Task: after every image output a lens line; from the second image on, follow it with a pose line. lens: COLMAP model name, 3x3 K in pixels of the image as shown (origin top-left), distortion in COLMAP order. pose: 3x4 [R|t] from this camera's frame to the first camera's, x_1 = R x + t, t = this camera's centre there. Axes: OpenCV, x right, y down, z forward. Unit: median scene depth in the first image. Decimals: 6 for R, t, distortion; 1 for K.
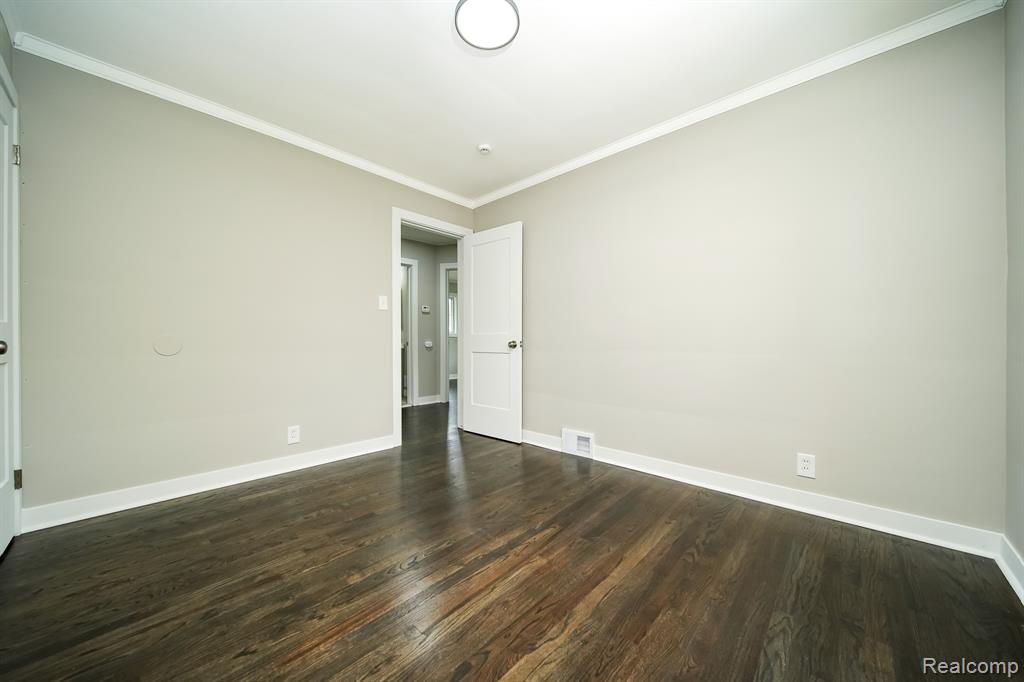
lens RADIAL K [[363.5, 0, 505.2], [0, 363.5, 339.7], [0, 0, 1]] dist [-0.005020, -0.000280]
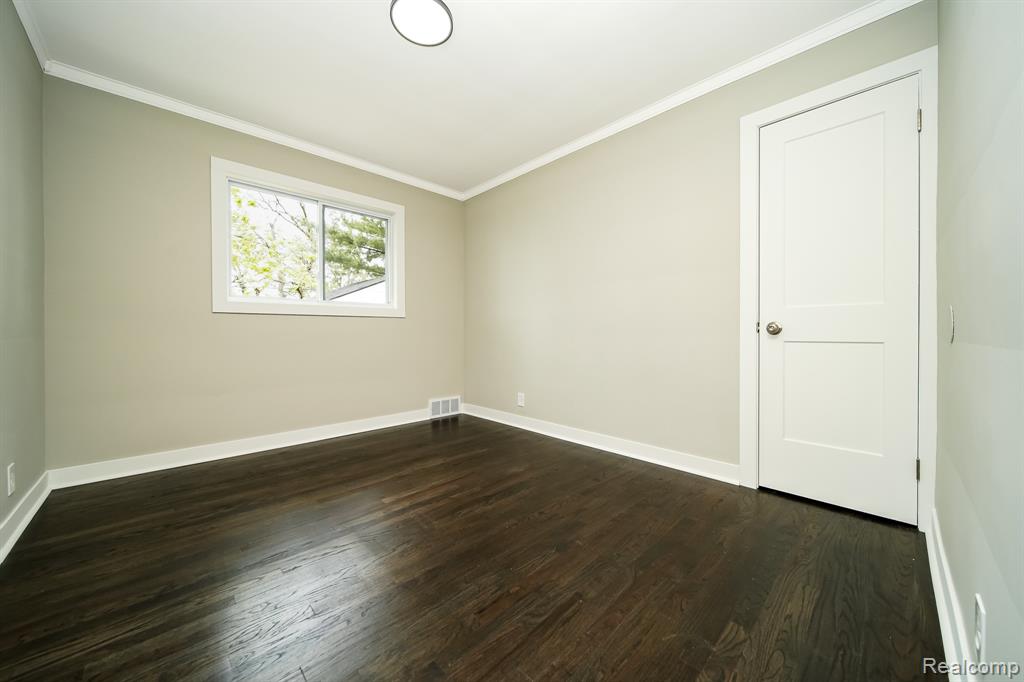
lens RADIAL K [[363.5, 0, 506.5], [0, 363.5, 340.7], [0, 0, 1]] dist [-0.005020, -0.000280]
pose [[-0.998571, -0.000117, 0.053436, -0.322777], [0.000829, 0.999843, 0.017686, 0.033233], [-0.053430, 0.017705, -0.998415, 1.888890]]
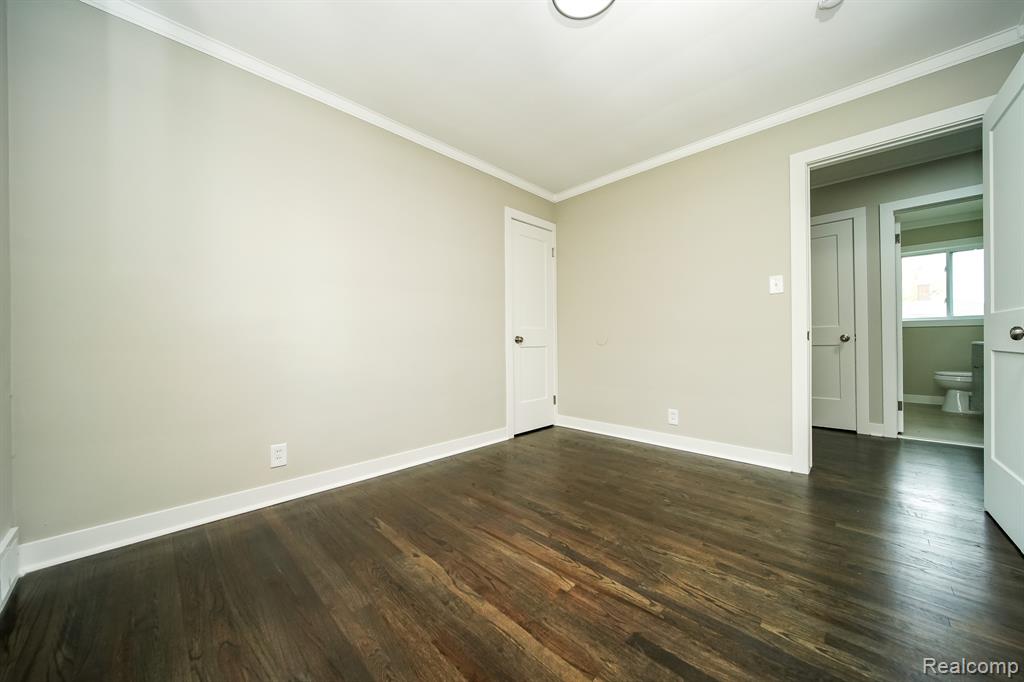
lens RADIAL K [[363.5, 0, 514.9], [0, 363.5, 337.8], [0, 0, 1]] dist [-0.005020, -0.000280]
pose [[-0.019549, -0.008190, -0.999775, 0.819696], [0.012545, 0.999886, -0.008436, 0.025407], [0.999730, -0.012707, -0.019444, 0.768860]]
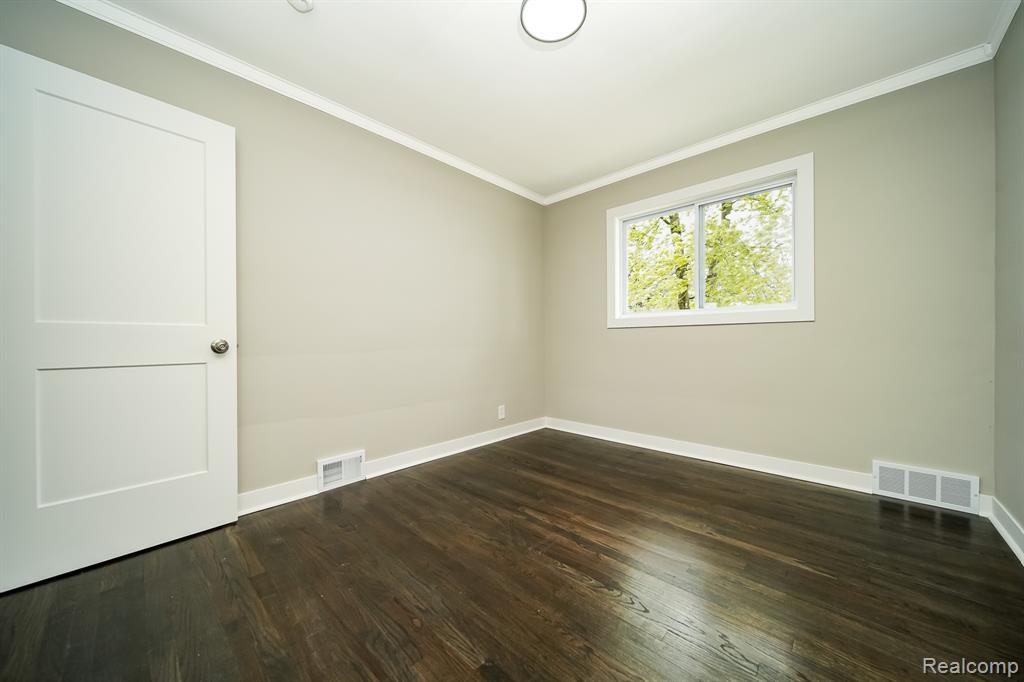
lens RADIAL K [[363.5, 0, 516.4], [0, 363.5, 342.1], [0, 0, 1]] dist [-0.005020, -0.000280]
pose [[-0.005554, -0.005241, 0.999971, -0.954494], [0.002537, 0.999983, 0.005255, 0.008954], [-0.999981, 0.002566, -0.005541, 1.030263]]
